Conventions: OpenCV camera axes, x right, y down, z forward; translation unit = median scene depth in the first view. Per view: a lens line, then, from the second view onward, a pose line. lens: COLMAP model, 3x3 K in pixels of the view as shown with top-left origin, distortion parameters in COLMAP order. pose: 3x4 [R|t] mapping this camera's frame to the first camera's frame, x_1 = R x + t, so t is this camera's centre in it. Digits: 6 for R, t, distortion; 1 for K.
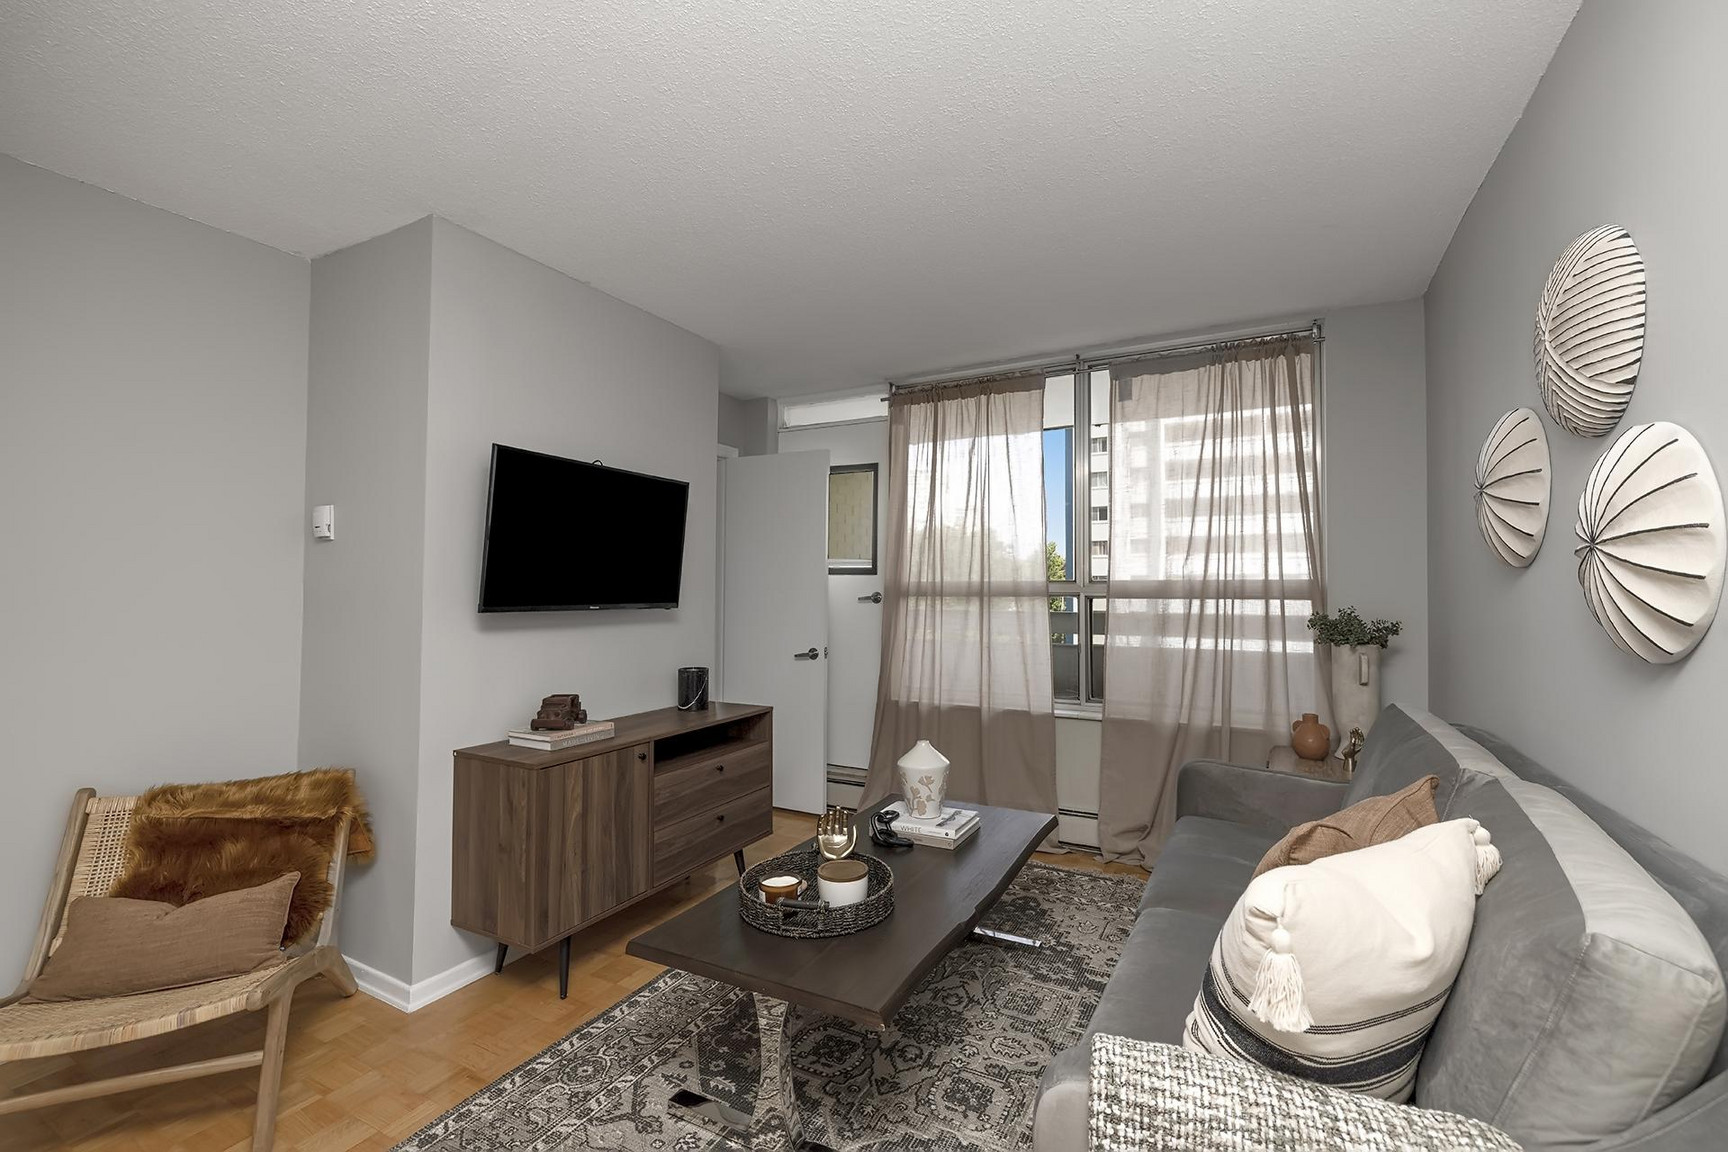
lens RADIAL K [[744.3, 0, 867.9], [0, 744.3, 556.2], [0, 0, 1]] dist [-0.001329, -0.000182]
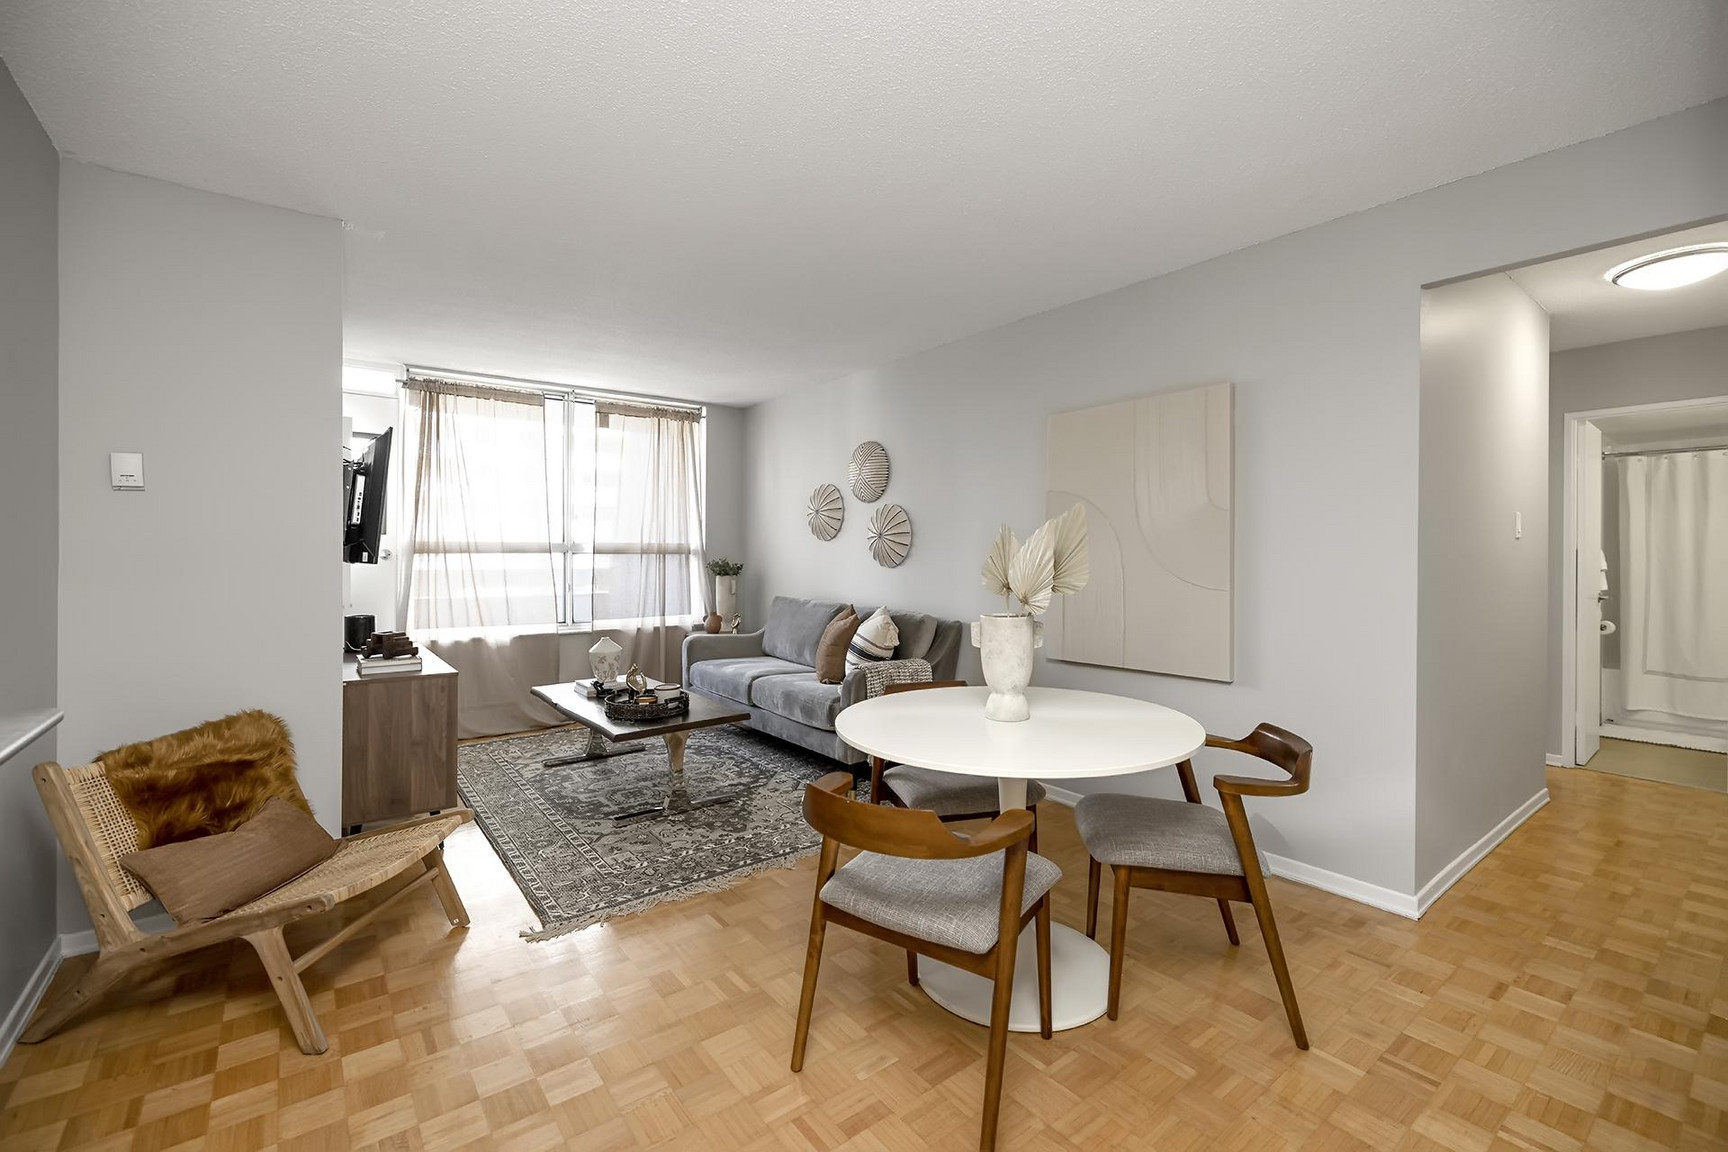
lens RADIAL K [[744.3, 0, 867.9], [0, 744.3, 556.2], [0, 0, 1]] dist [-0.001329, -0.000182]
pose [[0.410878, -0.007104, 0.911662, -1.368786], [-0.032204, 0.999233, 0.022300, 0.010263], [-0.911121, -0.038522, 0.410334, -0.244858]]
